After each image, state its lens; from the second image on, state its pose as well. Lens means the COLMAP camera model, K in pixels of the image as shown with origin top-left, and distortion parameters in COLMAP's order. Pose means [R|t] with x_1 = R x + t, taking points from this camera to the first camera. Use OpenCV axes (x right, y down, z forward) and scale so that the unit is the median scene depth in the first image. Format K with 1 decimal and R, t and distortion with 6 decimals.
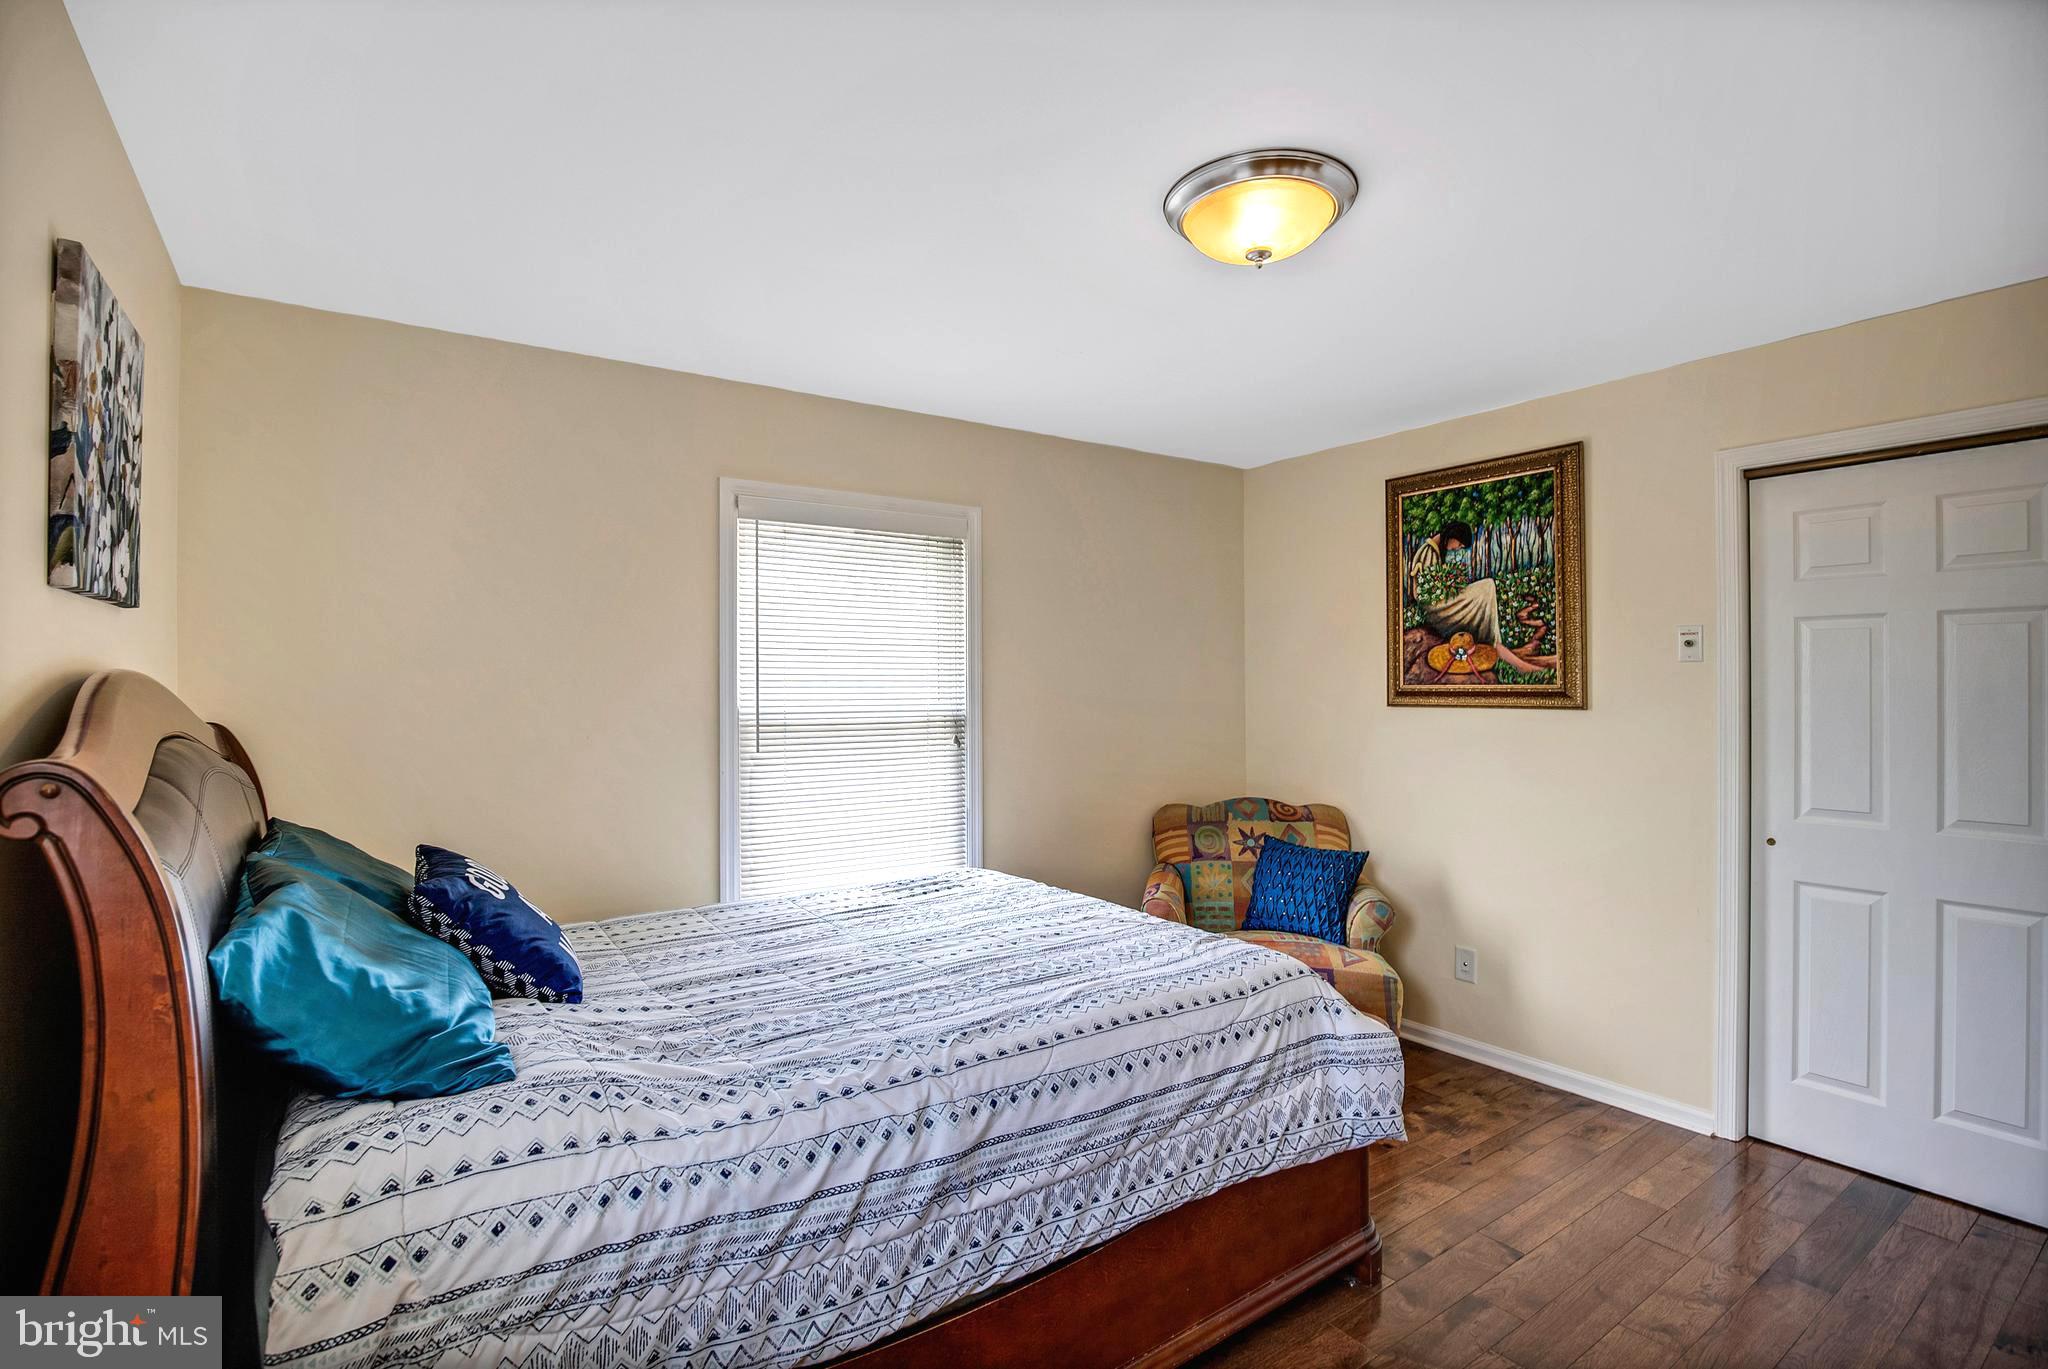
lens RADIAL K [[968.0, 0, 1019.7], [0, 968.0, 689.5], [0, 0, 1]] dist [-0.027248, -0.001434]
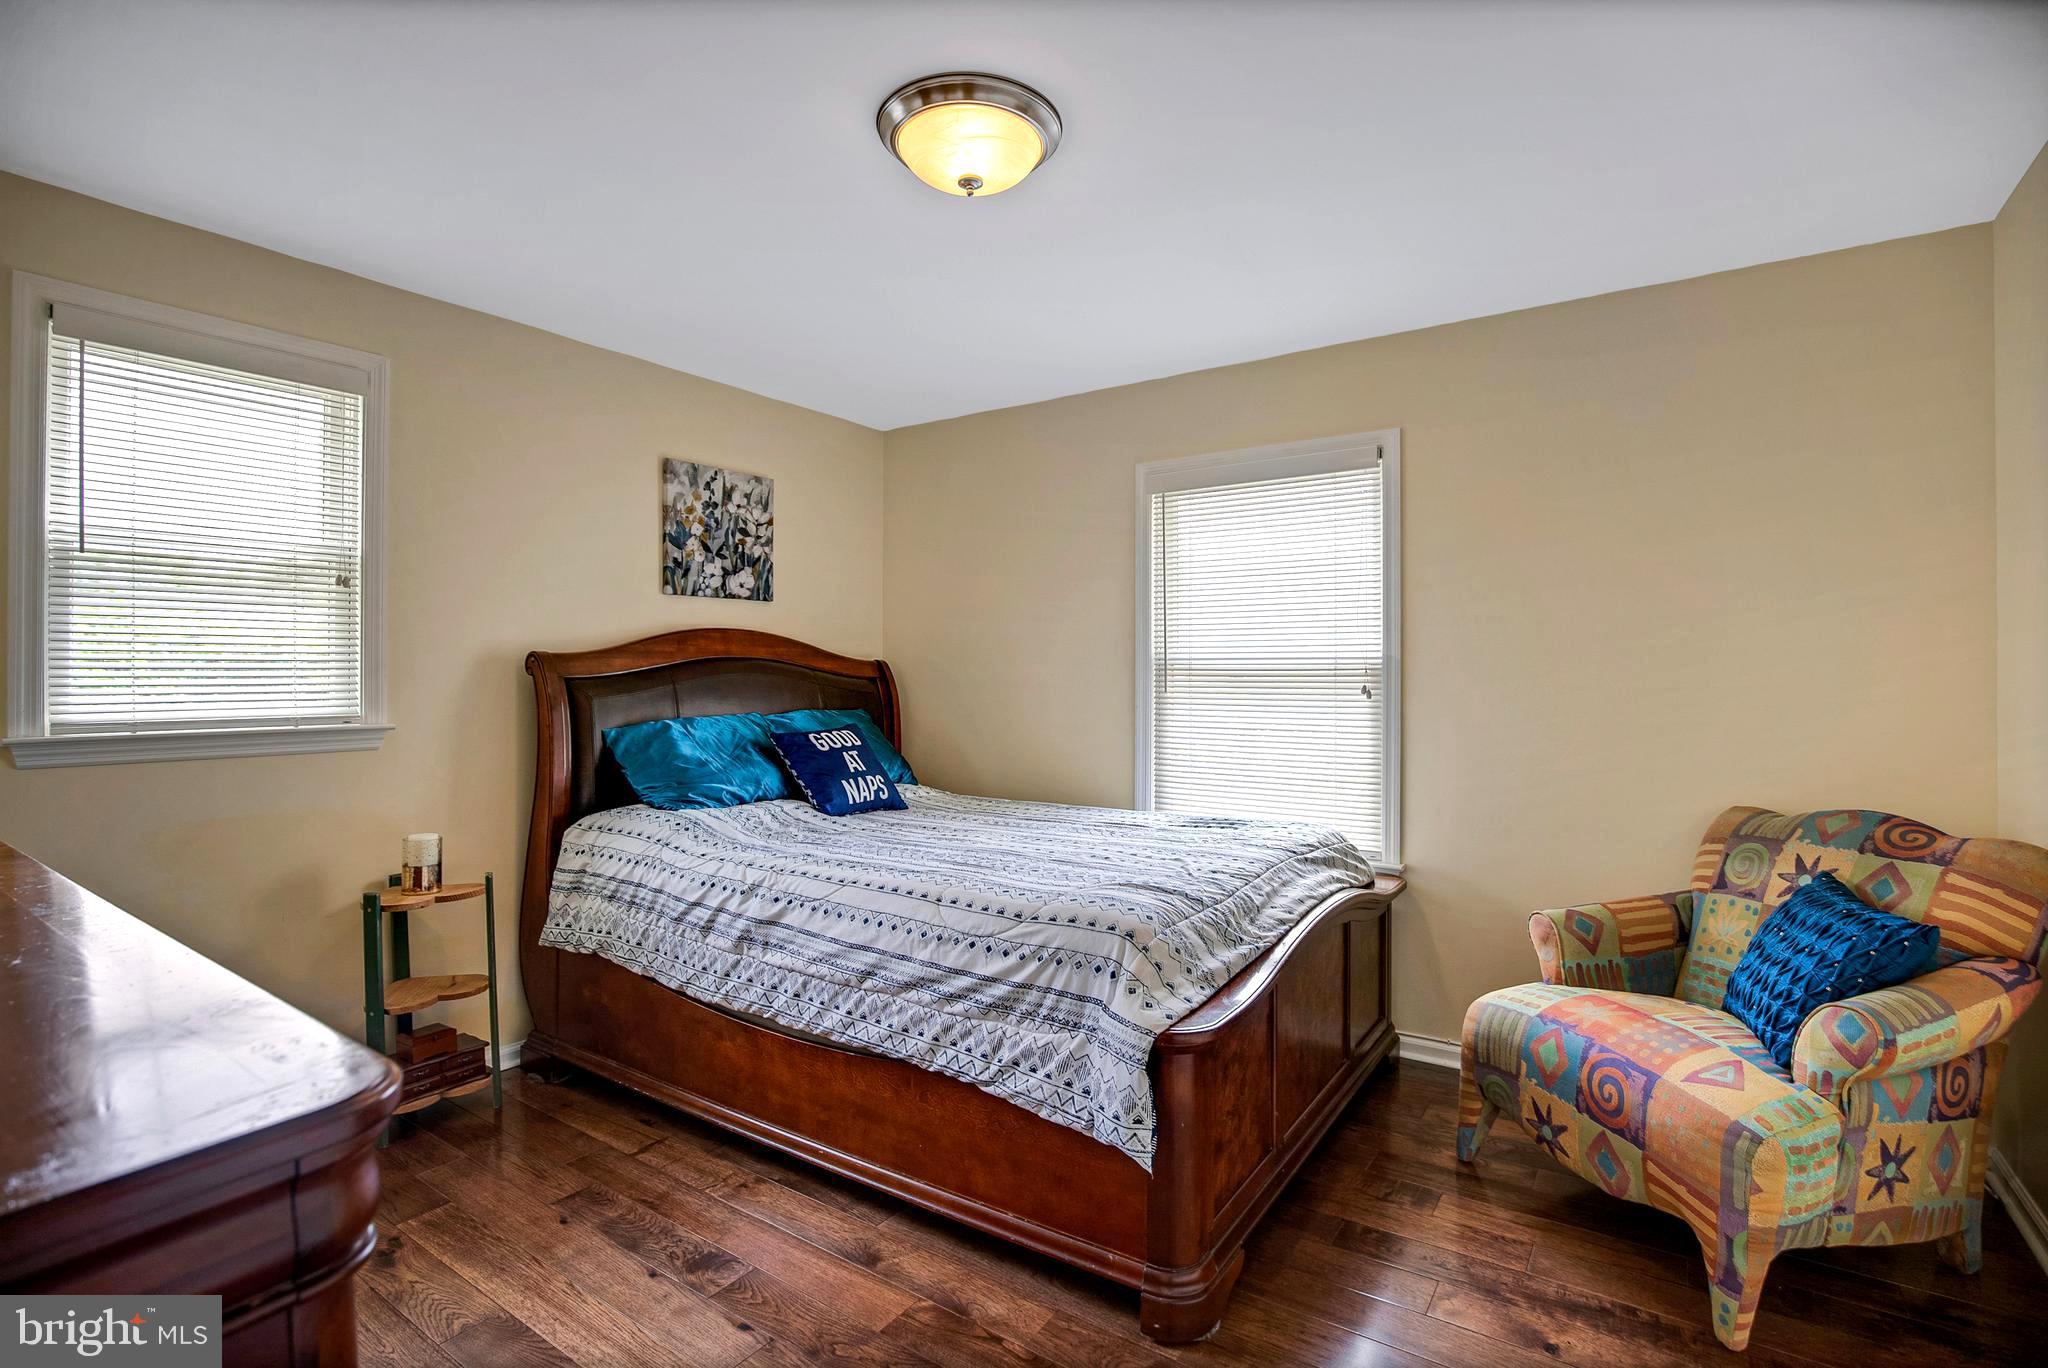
lens RADIAL K [[968.0, 0, 1013.4], [0, 968.0, 672.1], [0, 0, 1]] dist [-0.027248, -0.001434]
pose [[0.337737, 0.003267, -0.941235, 1.322517], [-0.005303, 0.999985, 0.001568, 0.070400], [0.941225, 0.004462, 0.337750, 0.745419]]
